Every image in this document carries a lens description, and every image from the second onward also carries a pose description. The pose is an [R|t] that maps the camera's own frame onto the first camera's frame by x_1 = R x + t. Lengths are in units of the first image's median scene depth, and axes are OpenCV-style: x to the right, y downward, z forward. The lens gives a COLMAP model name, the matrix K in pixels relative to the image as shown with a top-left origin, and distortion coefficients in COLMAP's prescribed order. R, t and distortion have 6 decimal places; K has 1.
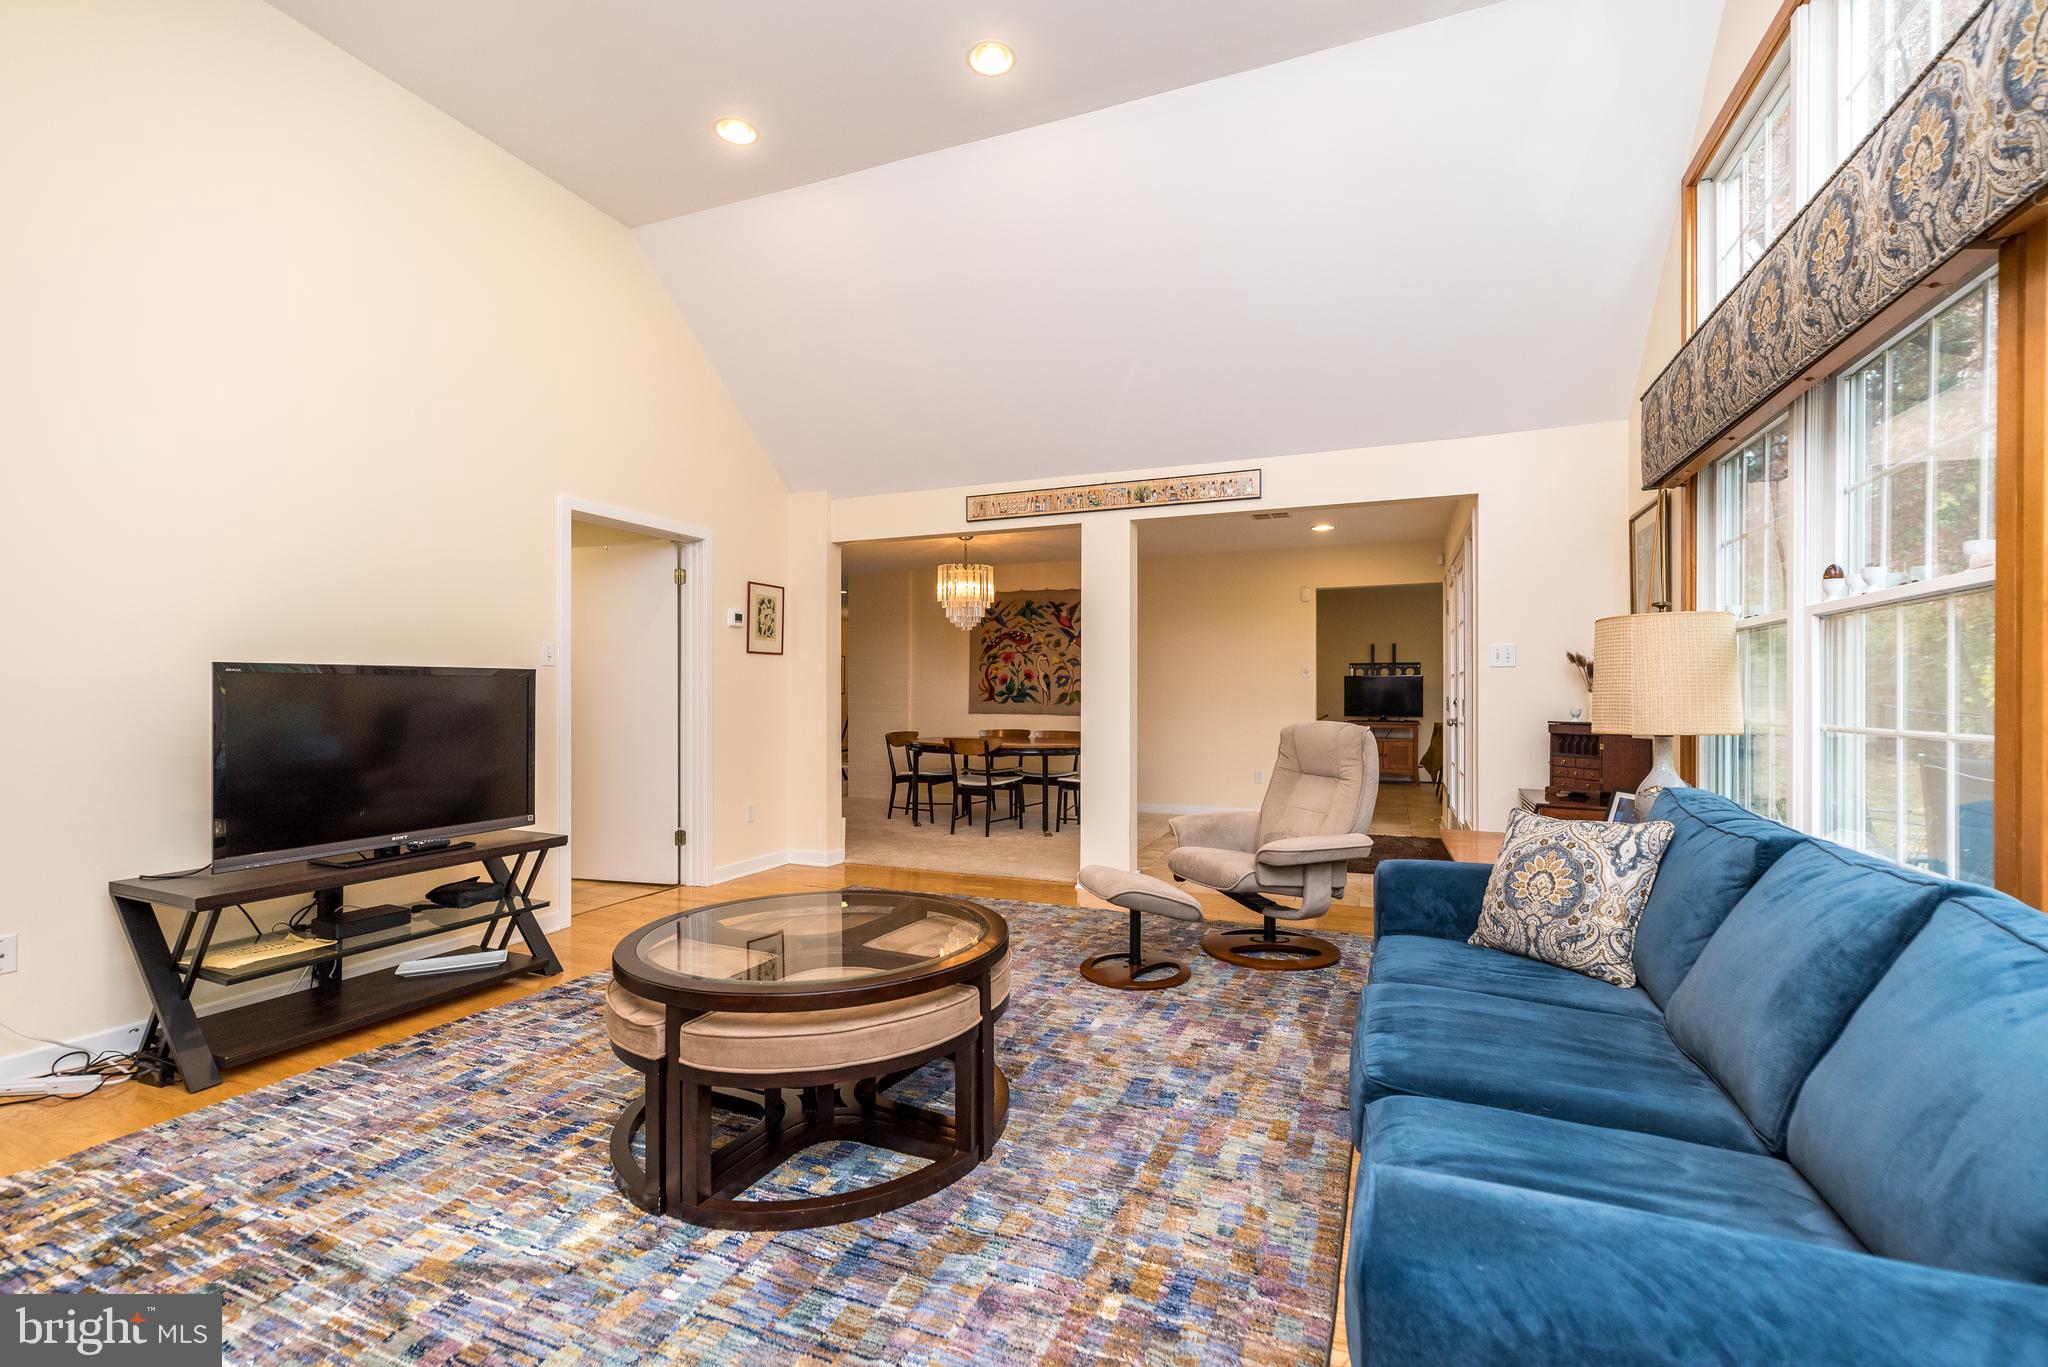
lens RADIAL K [[892.2, 0, 1026.2], [0, 892.2, 687.4], [0, 0, 1]] dist [0.007243, -0.001352]
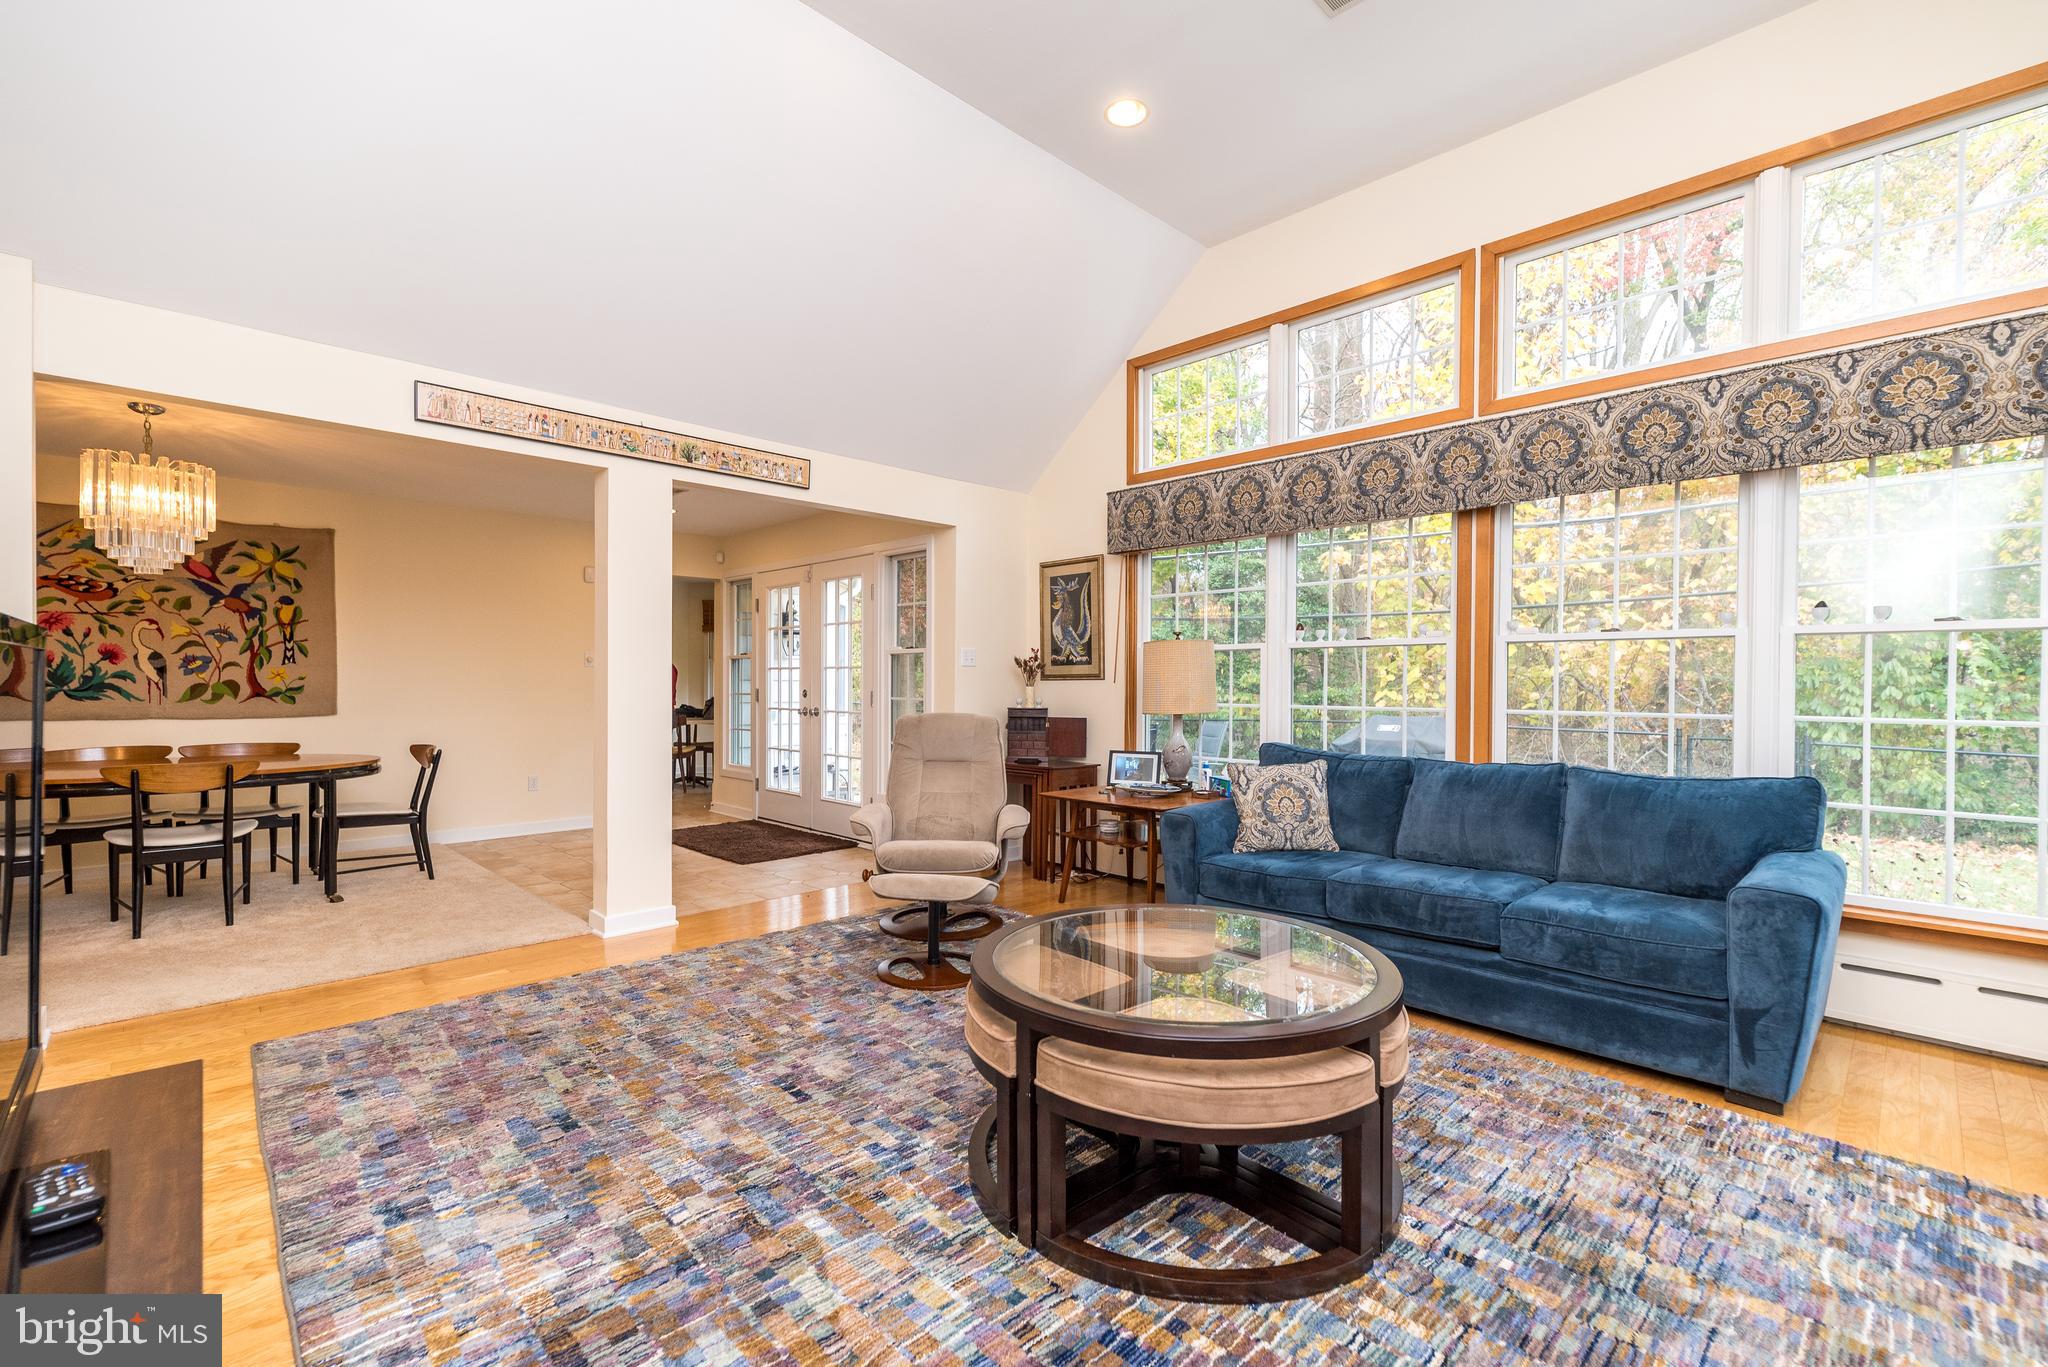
lens RADIAL K [[892.2, 0, 1028.5], [0, 892.2, 688.0], [0, 0, 1]] dist [0.007243, -0.001352]
pose [[0.387888, -0.003675, 0.921699, -0.804796], [-0.009943, 0.999917, 0.008172, -0.004355], [-0.921653, -0.012334, 0.387819, 0.564683]]
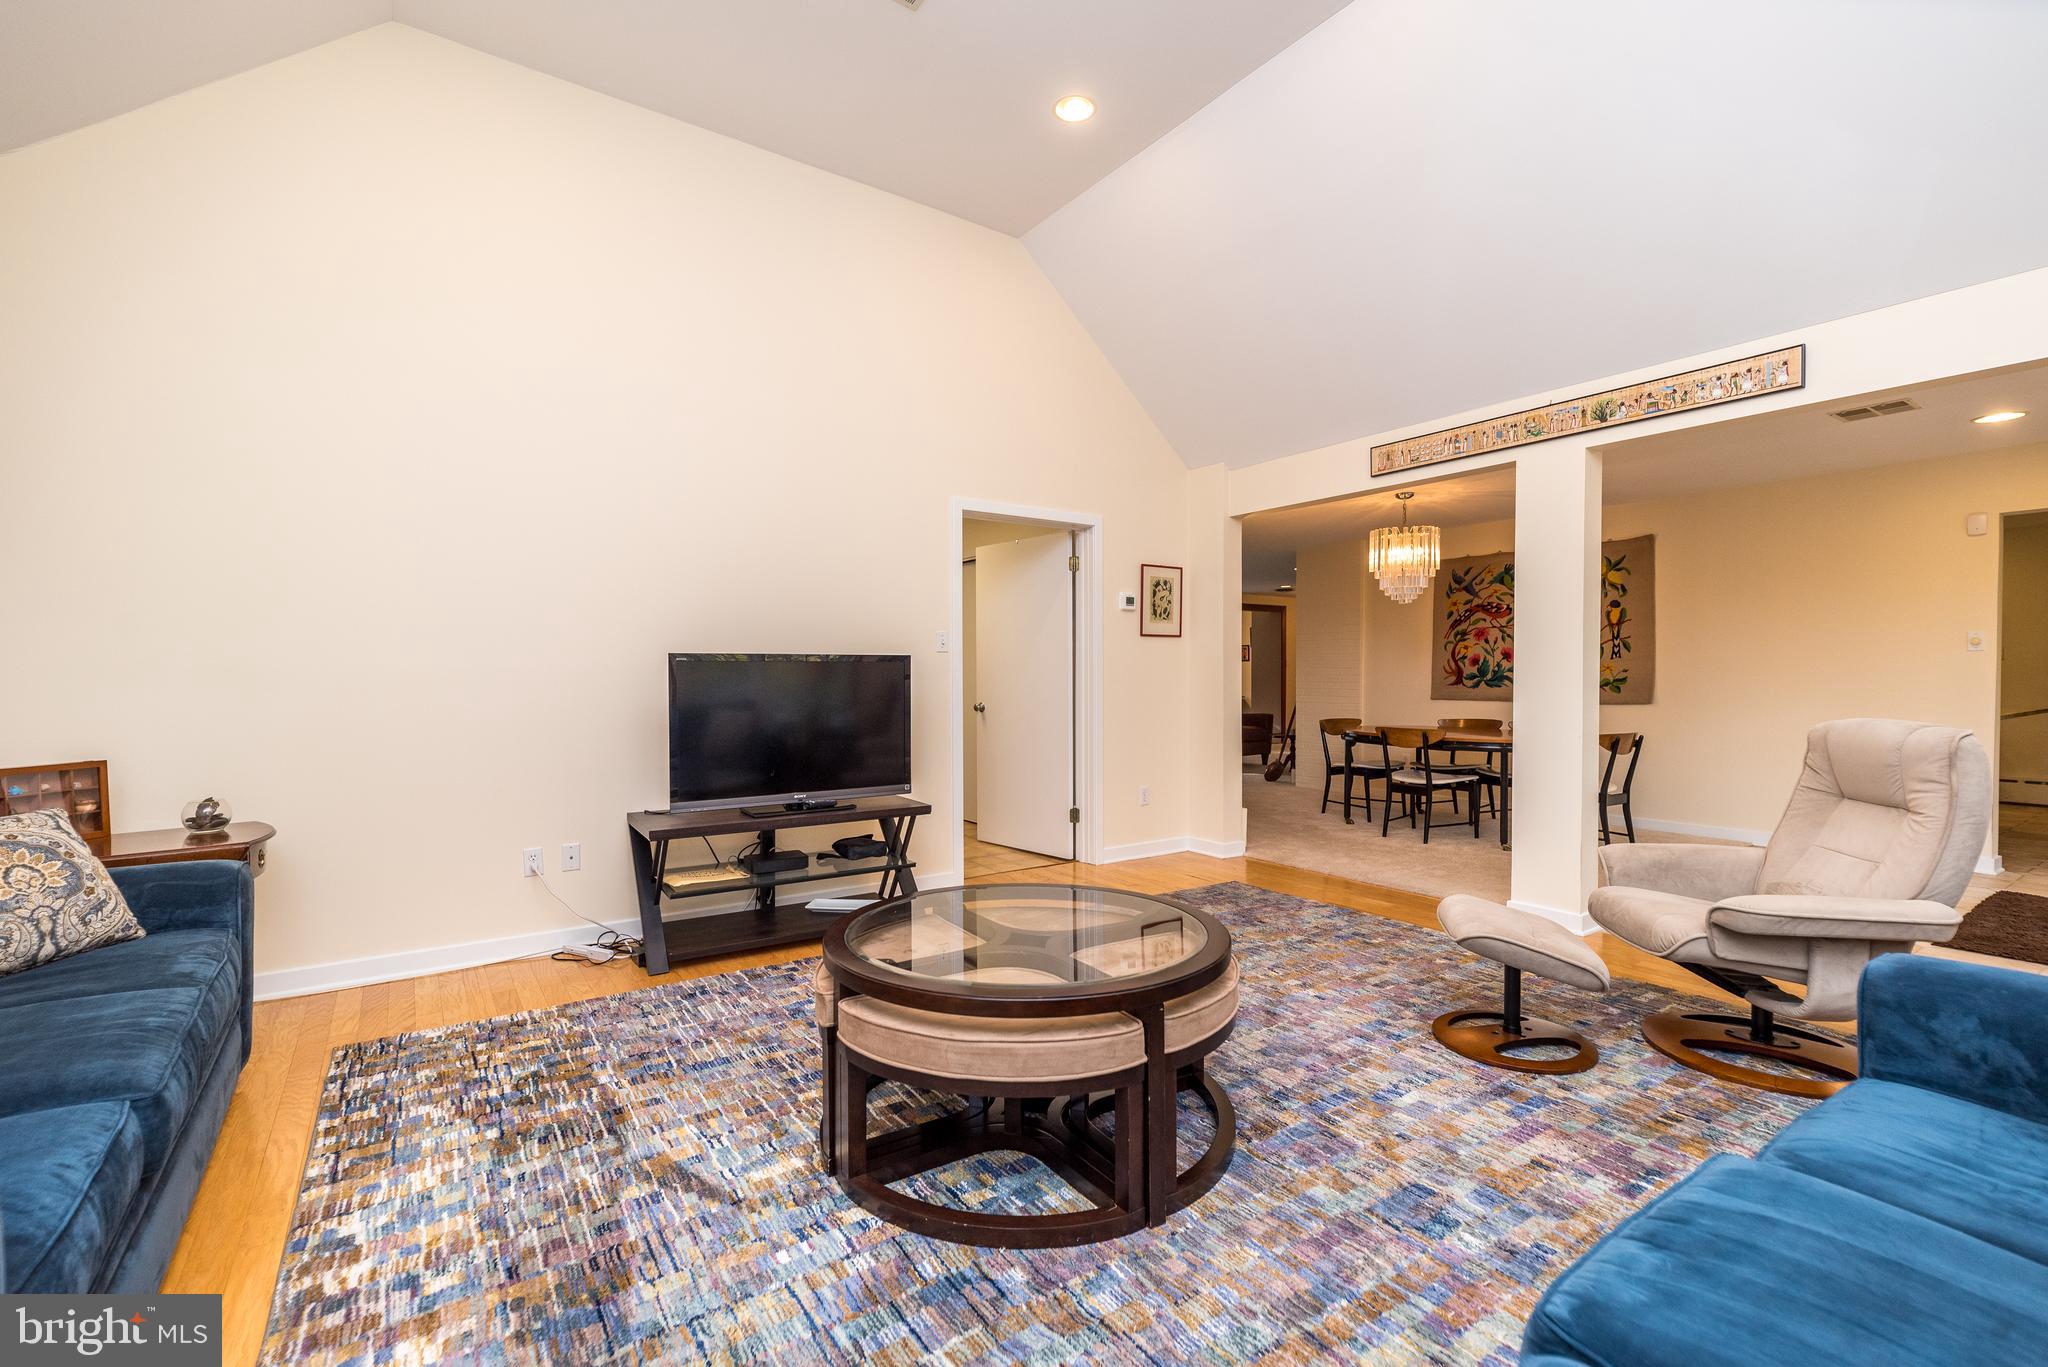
lens RADIAL K [[892.2, 0, 1020.6], [0, 892.2, 689.3], [0, 0, 1]] dist [0.007243, -0.001352]
pose [[0.838792, 0.007170, -0.544405, 0.198072], [0.004275, 0.999796, 0.019754, 0.001121], [0.544436, -0.018897, 0.838590, 0.148559]]
